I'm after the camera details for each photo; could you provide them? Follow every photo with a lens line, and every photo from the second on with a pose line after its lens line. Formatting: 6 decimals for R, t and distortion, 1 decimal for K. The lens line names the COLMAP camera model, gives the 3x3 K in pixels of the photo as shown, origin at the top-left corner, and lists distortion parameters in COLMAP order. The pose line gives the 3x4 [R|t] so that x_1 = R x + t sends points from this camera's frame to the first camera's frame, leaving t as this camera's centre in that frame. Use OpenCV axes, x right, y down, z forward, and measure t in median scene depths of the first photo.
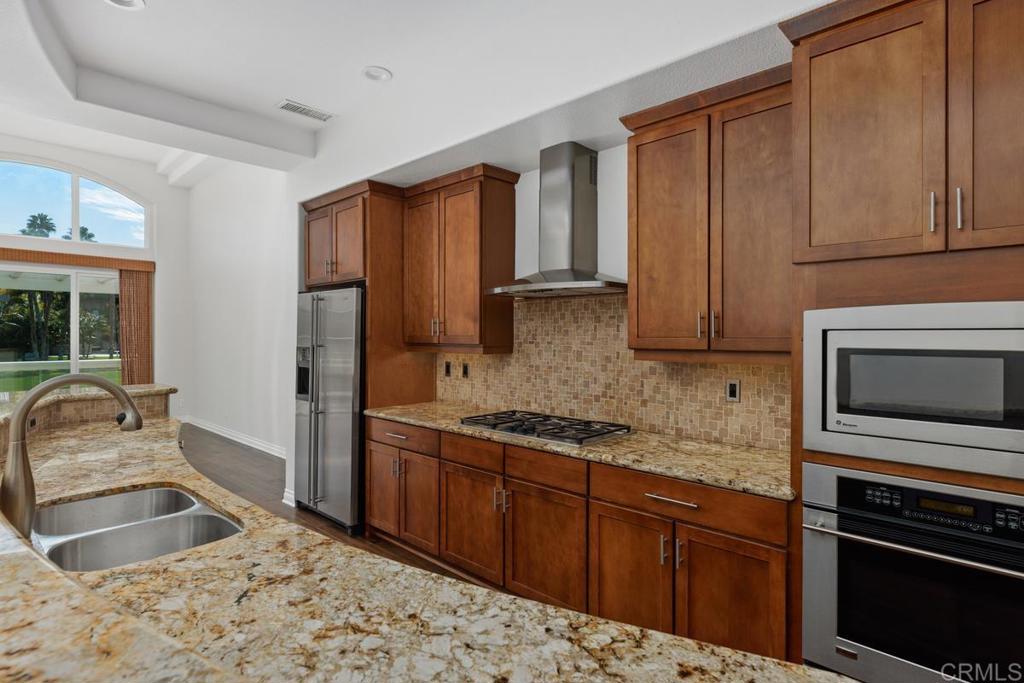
lens RADIAL K [[521.5, 0, 516.0], [0, 521.5, 335.9], [0, 0, 1]] dist [0.003757, 0.001288]
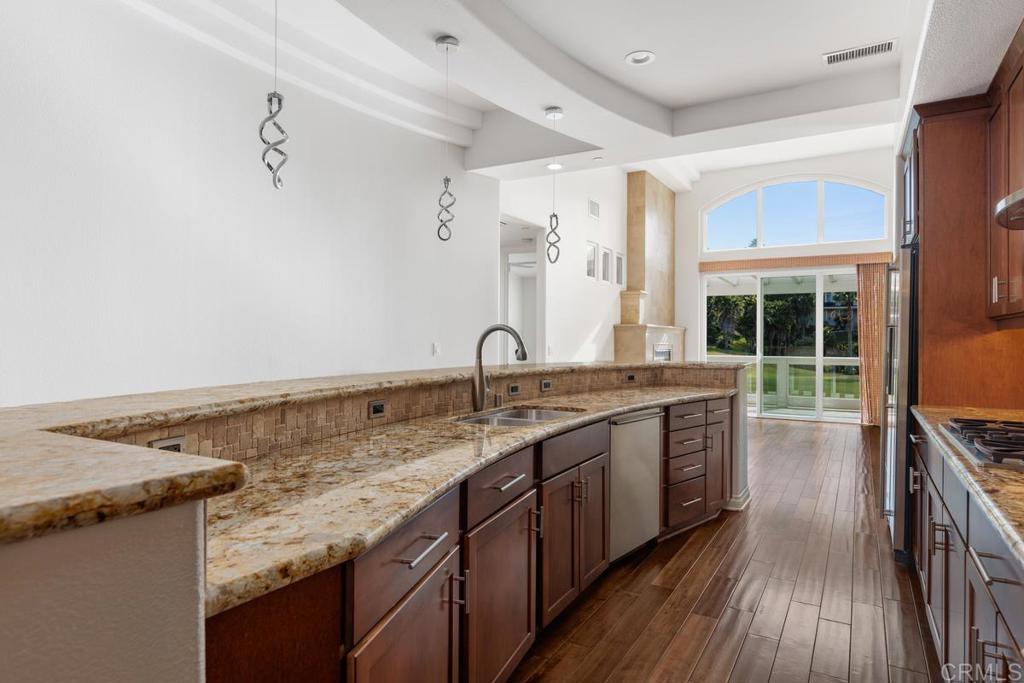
lens RADIAL K [[595.9, 0, 507.8], [0, 595.9, 341.8], [0, 0, 1]] dist [-0.015338, 0.001376]
pose [[0.224984, 0.001929, -0.974360, 0.467523], [-0.005755, 0.999983, 0.000651, 0.055739], [0.974345, 0.005461, 0.224992, 0.246154]]
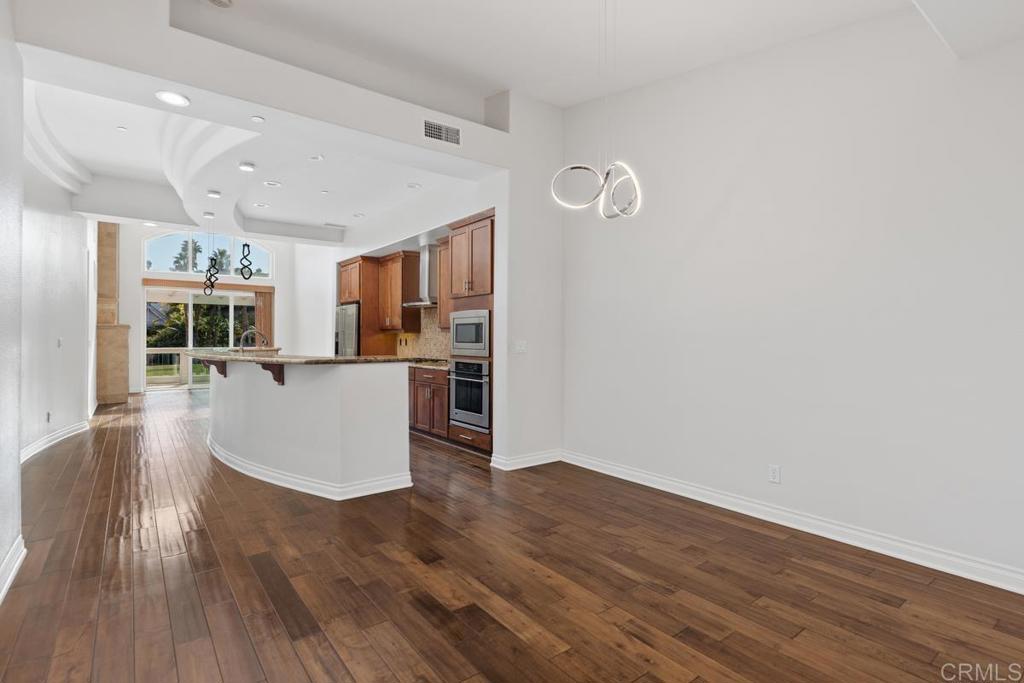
lens RADIAL K [[497.8, 0, 510.8], [0, 497.8, 337.5], [0, 0, 1]] dist [-0.003971, -0.000506]
pose [[0.986913, -0.000164, -0.161256, 0.753866], [-0.000393, 0.999994, -0.003423, 0.062647], [0.161256, 0.003442, 0.986907, -1.079939]]
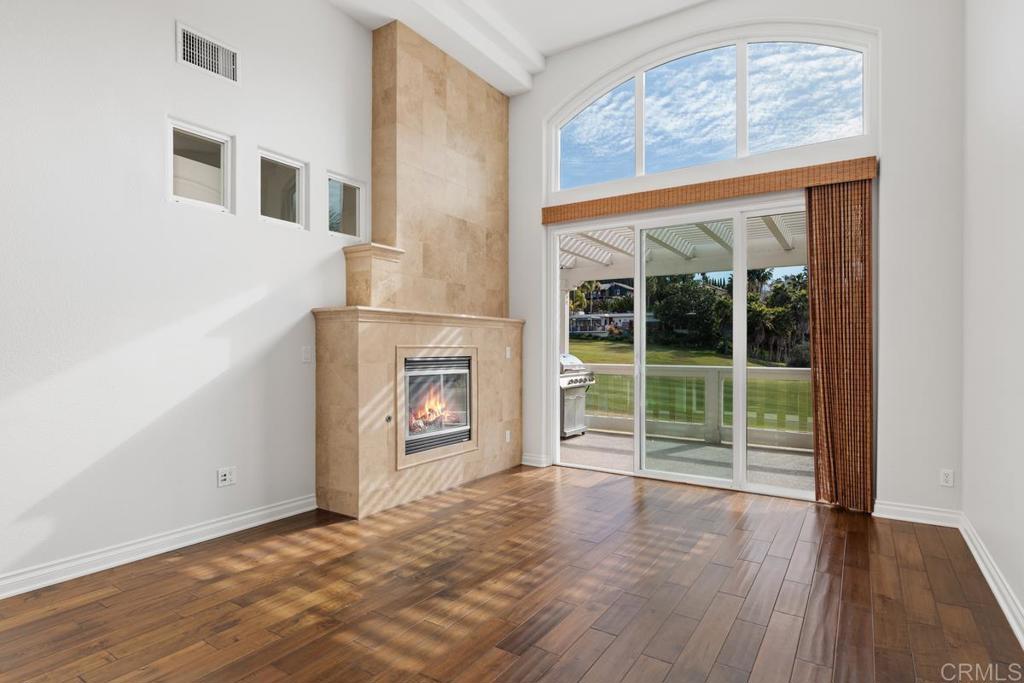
lens RADIAL K [[521.5, 0, 519.4], [0, 521.5, 347.3], [0, 0, 1]] dist [0.003757, 0.001288]
pose [[0.180857, -0.003183, -0.983504, -0.749910], [0.000597, 0.999995, -0.003127, 0.074094], [0.983509, -0.000022, 0.180858, 1.546139]]
